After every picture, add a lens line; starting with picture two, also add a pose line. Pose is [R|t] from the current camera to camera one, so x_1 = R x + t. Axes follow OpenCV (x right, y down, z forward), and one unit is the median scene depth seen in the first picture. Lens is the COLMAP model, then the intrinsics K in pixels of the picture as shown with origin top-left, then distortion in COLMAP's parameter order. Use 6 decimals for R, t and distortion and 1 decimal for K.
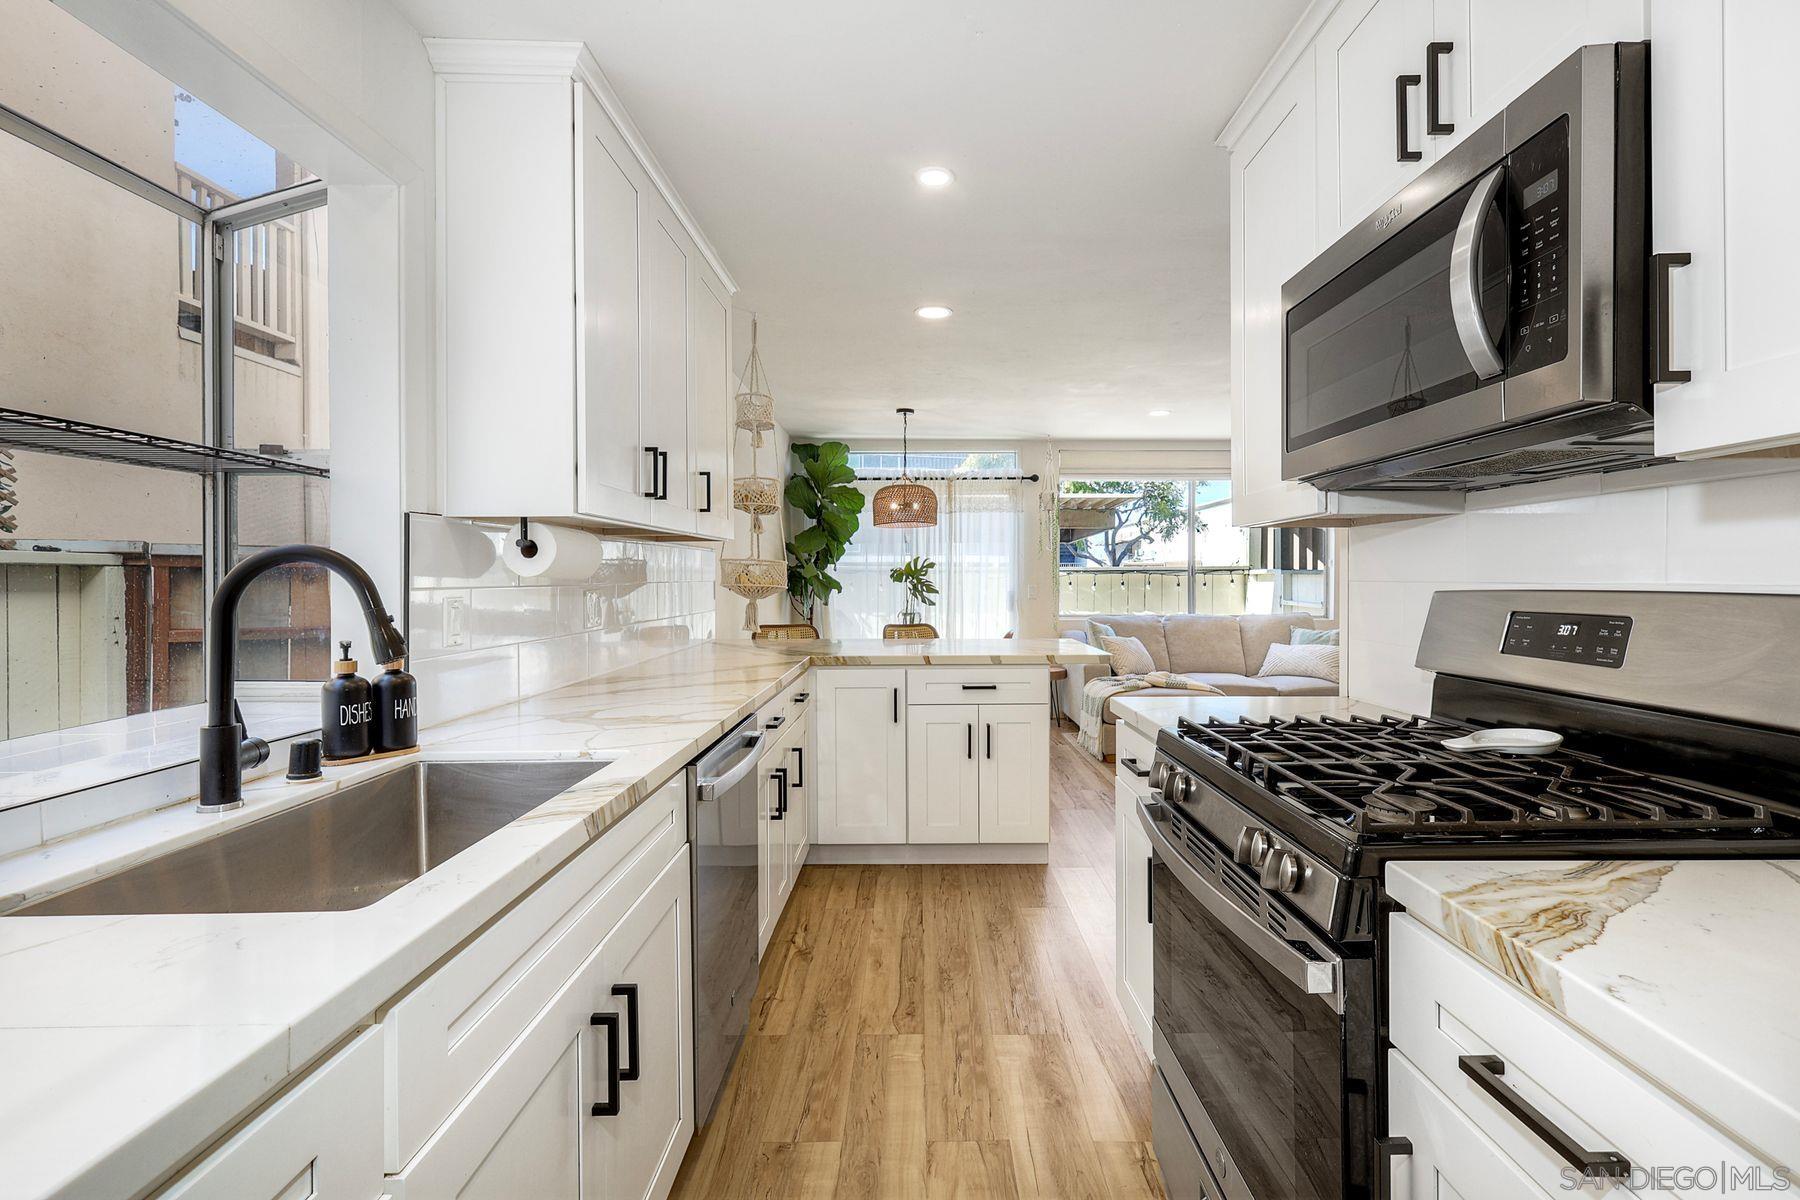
lens RADIAL K [[787.6, 0, 944.0], [0, 787.6, 584.4], [0, 0, 1]] dist [0.004312, -0.000226]
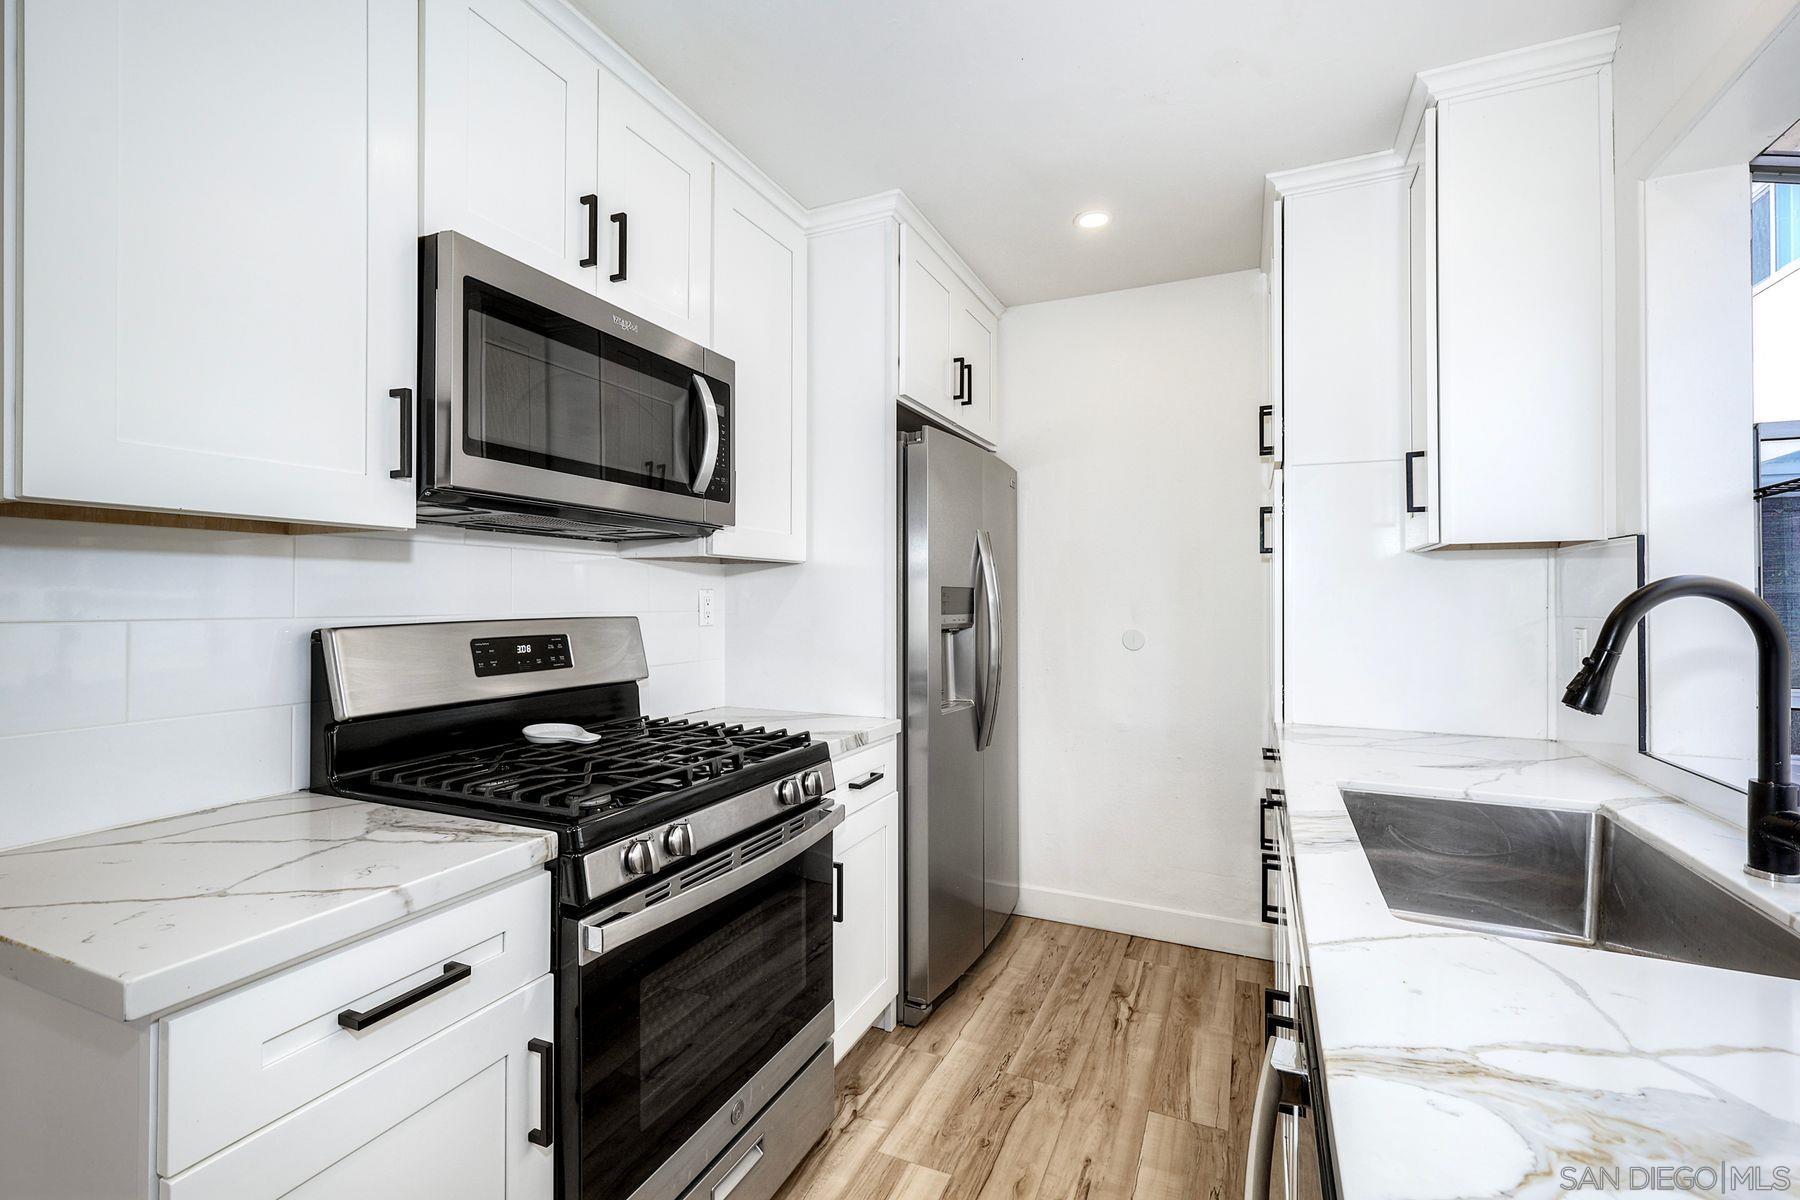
lens RADIAL K [[787.6, 0, 898.4], [0, 787.6, 596.2], [0, 0, 1]] dist [0.004312, -0.000226]
pose [[-0.900581, 0.007223, 0.434629, -0.076458], [0.005682, 0.999972, -0.004844, -0.004470], [-0.434652, -0.001893, -0.900597, 0.383127]]
